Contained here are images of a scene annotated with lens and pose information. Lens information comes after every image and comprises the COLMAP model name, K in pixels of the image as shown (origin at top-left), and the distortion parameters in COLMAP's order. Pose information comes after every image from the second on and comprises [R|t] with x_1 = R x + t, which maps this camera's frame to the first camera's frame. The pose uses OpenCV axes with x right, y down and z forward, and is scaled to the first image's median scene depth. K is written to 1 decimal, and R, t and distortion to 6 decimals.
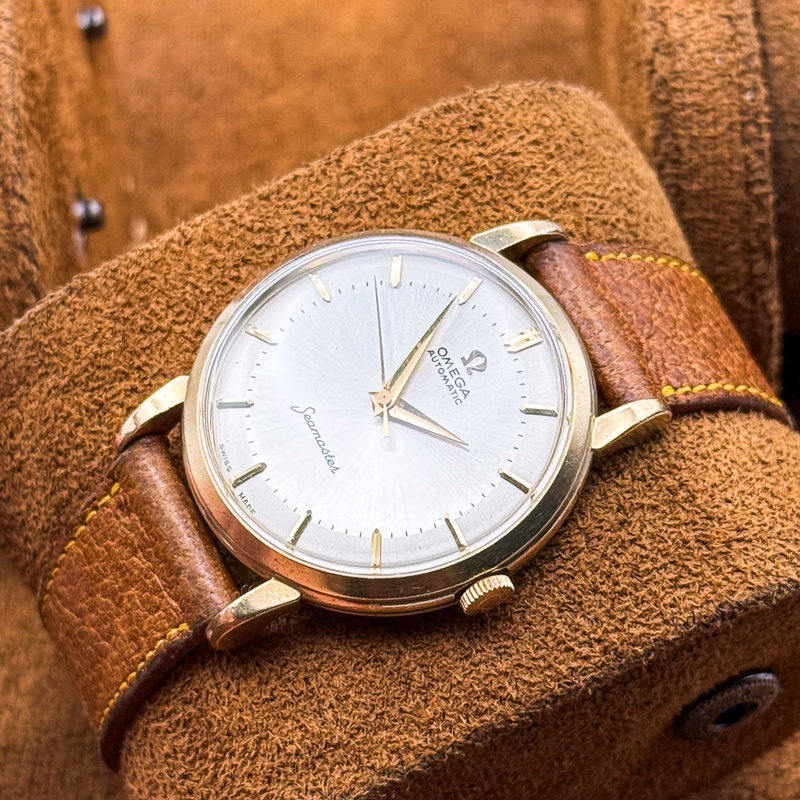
lens RADIAL K [[2647.1, 0, 400.0], [0, 2647.1, 400.0], [0, 0, 1]] dist [0.020859, -0.260687]
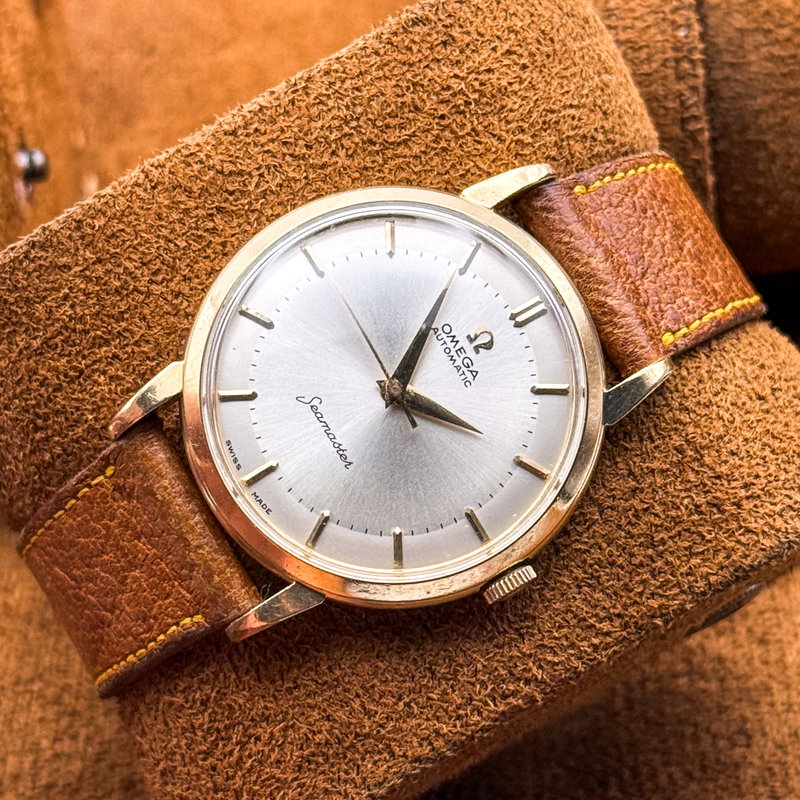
lens RADIAL K [[2647.1, 0, 400.0], [0, 2647.1, 400.0], [0, 0, 1]] dist [0.020859, -0.260687]
pose [[0.990941, -0.070879, 0.114071, -0.112375], [0.036011, 0.958517, 0.282753, -0.265408], [-0.129380, -0.276083, 0.952386, 0.068052]]
